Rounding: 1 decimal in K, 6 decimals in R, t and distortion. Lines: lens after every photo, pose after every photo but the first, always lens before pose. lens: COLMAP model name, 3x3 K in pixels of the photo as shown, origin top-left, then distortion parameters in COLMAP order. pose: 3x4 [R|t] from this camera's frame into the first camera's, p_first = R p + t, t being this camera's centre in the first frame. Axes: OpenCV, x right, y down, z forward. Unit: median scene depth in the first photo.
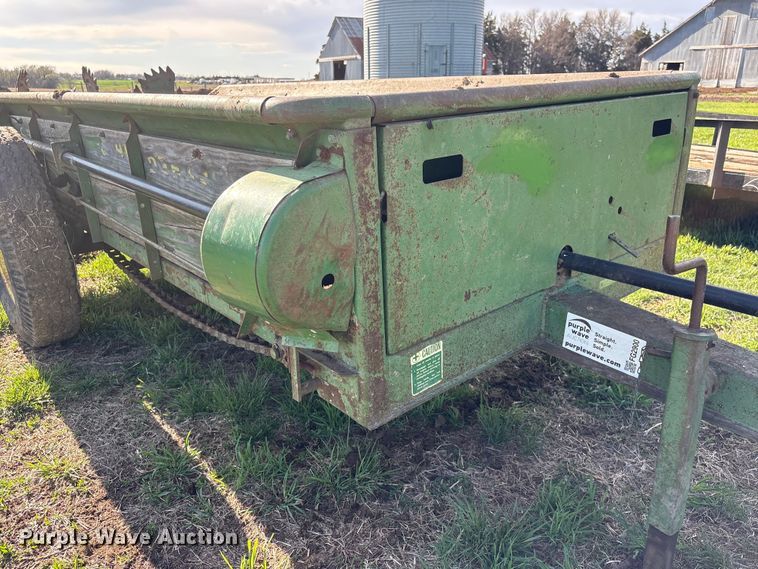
lens RADIAL K [[573.5, 0, 377.9], [0, 573.5, 282.5], [0, 0, 1]] dist [0.056312, -0.064483]
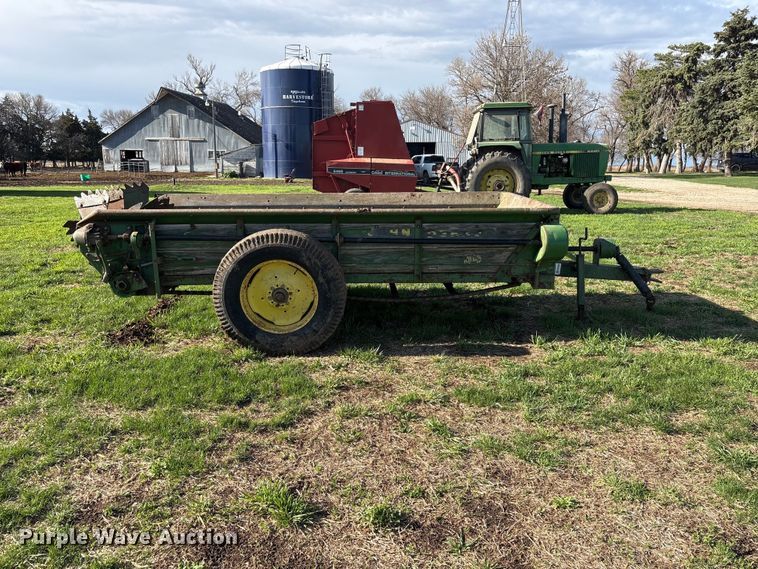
lens RADIAL K [[573.5, 0, 381.6], [0, 573.5, 278.8], [0, 0, 1]] dist [0.056312, -0.064483]
pose [[0.624534, -0.145522, 0.767321, -2.291055], [0.248987, 0.968320, -0.019014, -0.017547], [-0.740245, 0.202928, 0.640982, -0.395452]]
